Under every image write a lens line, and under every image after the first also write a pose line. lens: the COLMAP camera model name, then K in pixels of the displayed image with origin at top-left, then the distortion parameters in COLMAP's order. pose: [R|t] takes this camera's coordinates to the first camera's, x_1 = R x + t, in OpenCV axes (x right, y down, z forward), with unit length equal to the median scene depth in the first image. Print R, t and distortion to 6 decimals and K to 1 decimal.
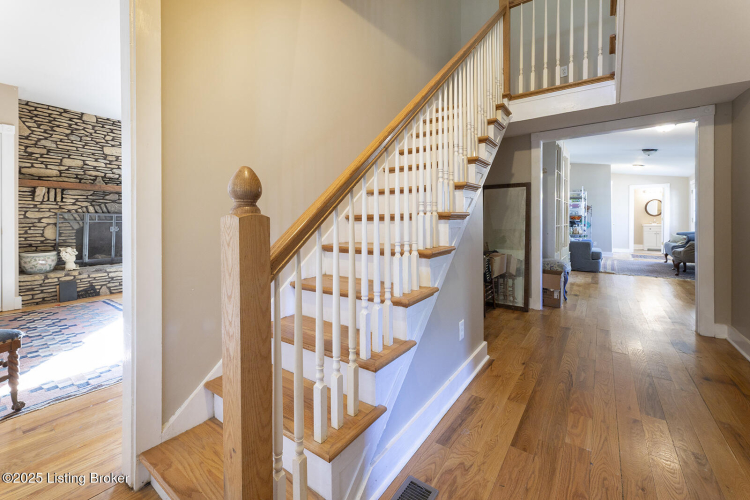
lens RADIAL K [[316.2, 0, 366.2], [0, 316.2, 221.2], [0, 0, 1]] dist [0.011580, -0.000793]
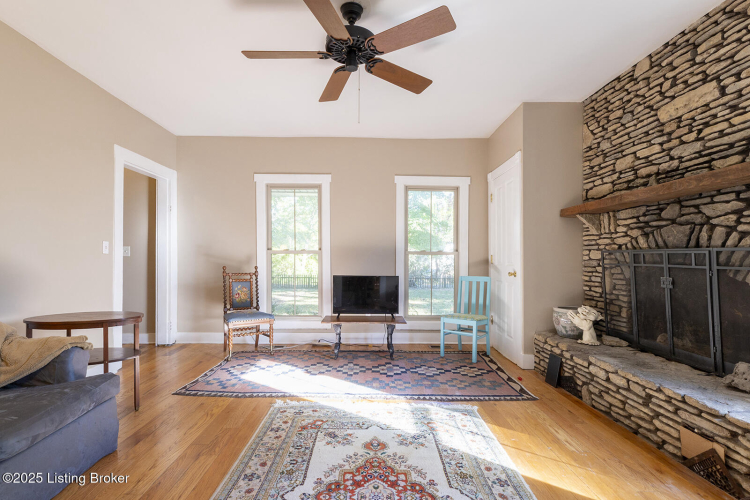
lens RADIAL K [[366.7, 0, 375.6], [0, 366.7, 261.6], [0, 0, 1]] dist [0.004939, 0.000138]
pose [[-0.779377, -0.000269, -0.626555, -0.159654], [-0.006461, 0.999950, 0.007608, -0.007706], [0.626522, 0.009977, -0.779340, 1.275306]]
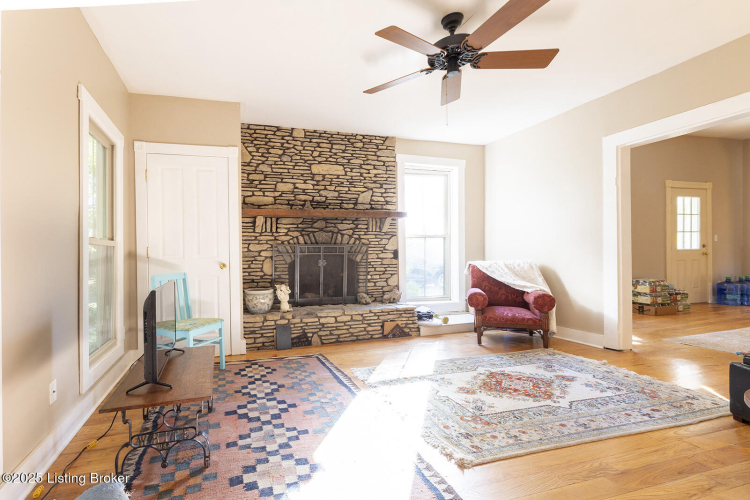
lens RADIAL K [[337.5, 0, 309.5], [0, 337.5, 253.4], [0, 0, 1]] dist [0.001064, -0.000138]
pose [[0.788440, -0.009864, -0.615033, -0.309863], [0.013489, 0.999908, 0.001255, -0.002247], [0.614964, -0.009286, 0.788500, 0.322005]]
